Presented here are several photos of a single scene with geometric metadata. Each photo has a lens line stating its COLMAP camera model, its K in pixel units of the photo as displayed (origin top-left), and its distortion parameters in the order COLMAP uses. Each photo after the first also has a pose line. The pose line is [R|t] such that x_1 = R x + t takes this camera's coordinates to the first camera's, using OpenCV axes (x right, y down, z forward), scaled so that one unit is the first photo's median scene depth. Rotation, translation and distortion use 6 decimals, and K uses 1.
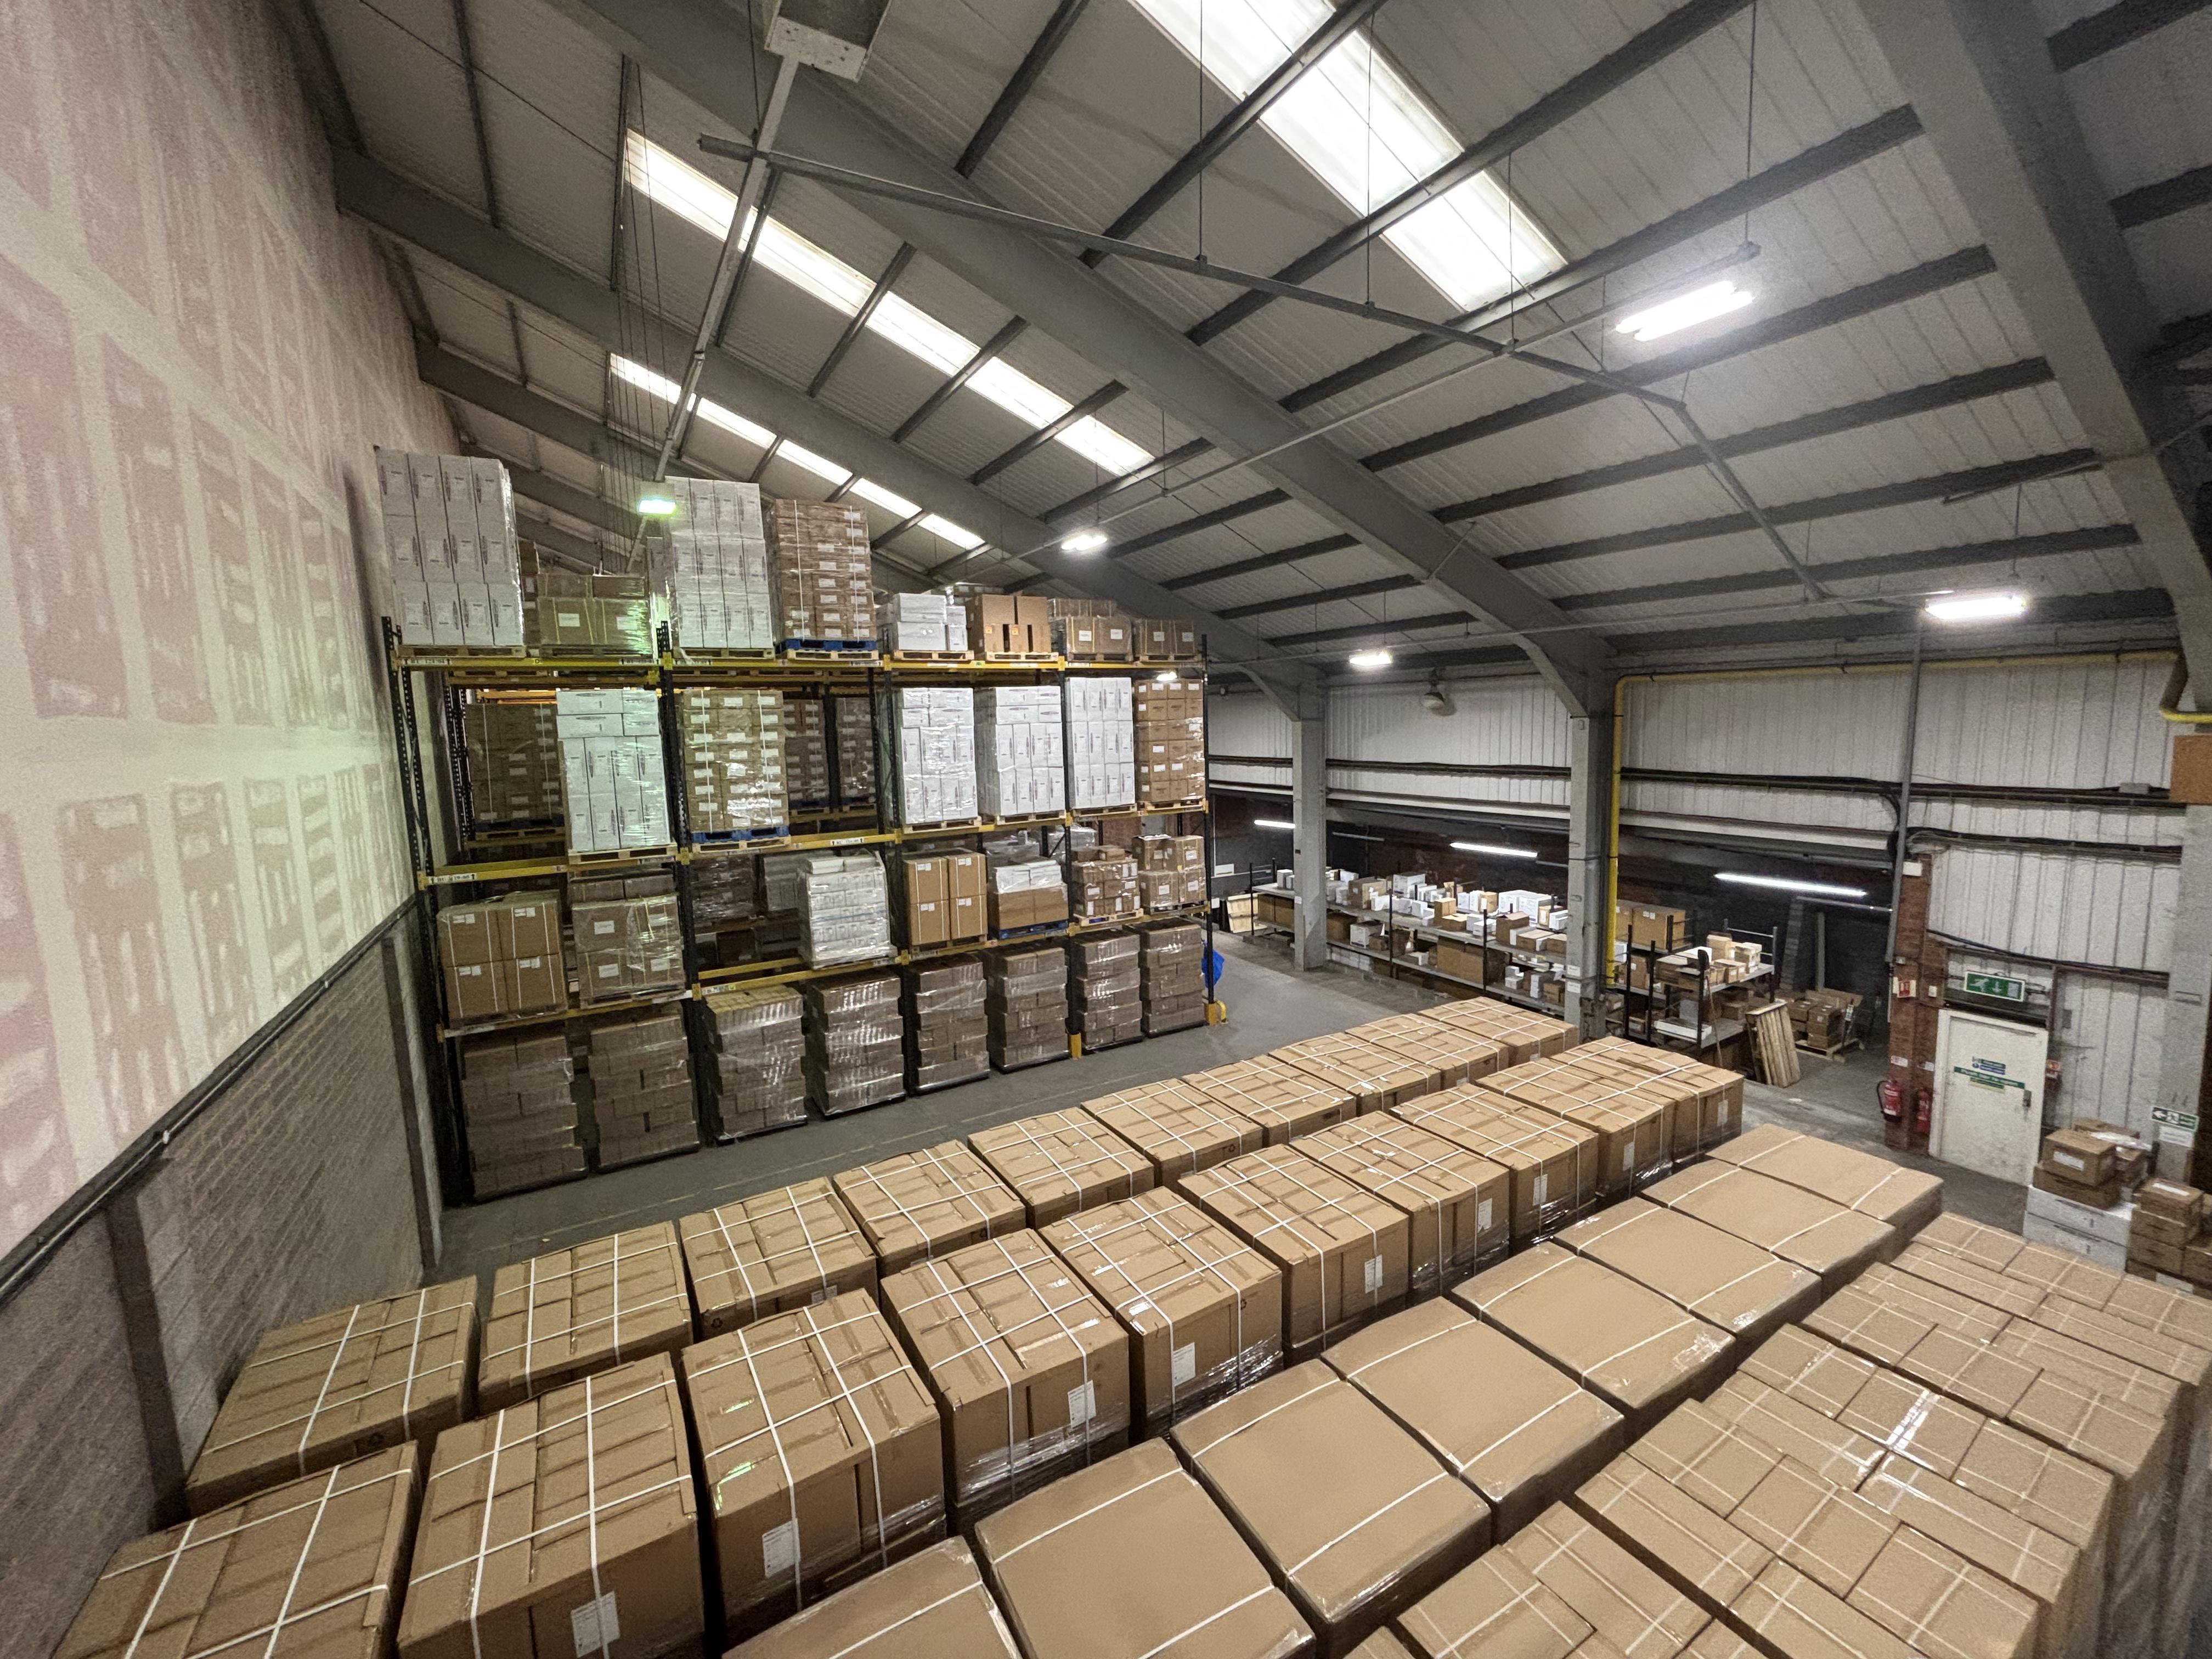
lens RADIAL K [[896.0, 0, 1110.5], [0, 896.0, 825.6], [0, 0, 1]] dist [0.001303, 0.000419]
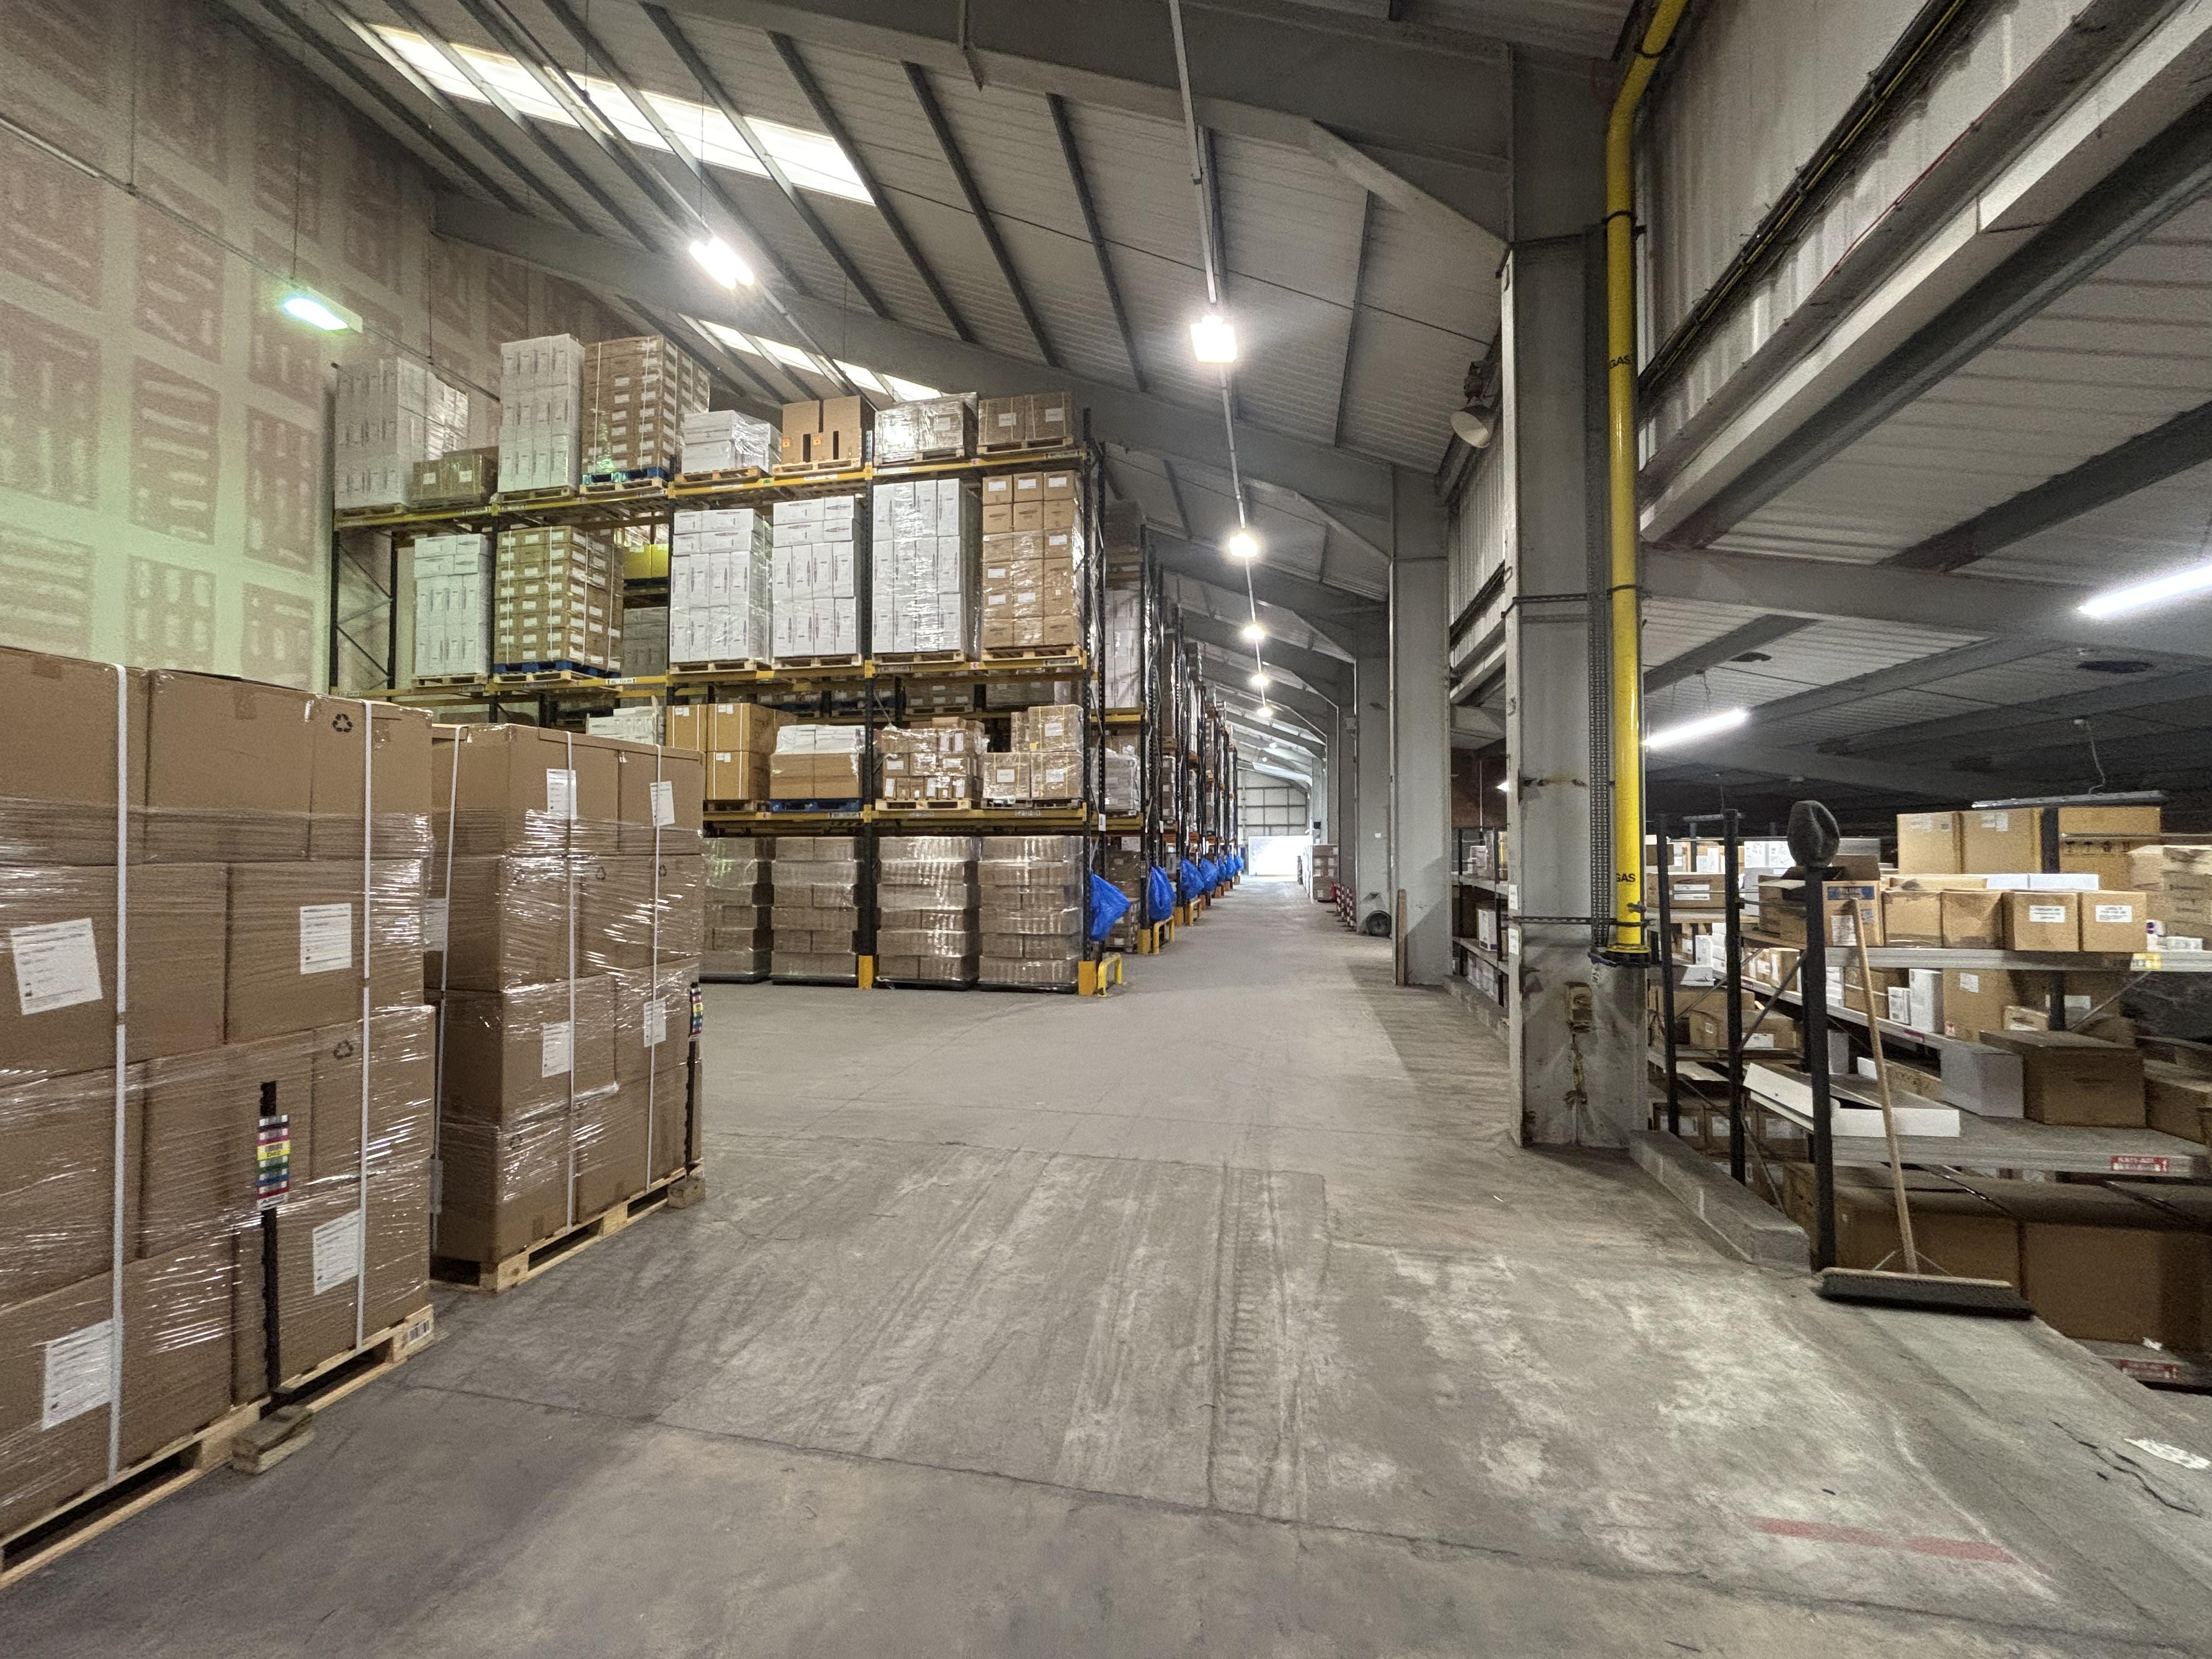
lens RADIAL K [[896.0, 0, 1099.4], [0, 896.0, 835.7], [0, 0, 1]] dist [0.001303, 0.000419]
pose [[0.734746, 0.019748, -0.678055, 0.646611], [-0.101179, 0.991585, -0.080760, 0.184082], [0.670754, 0.127943, 0.730561, 0.604051]]
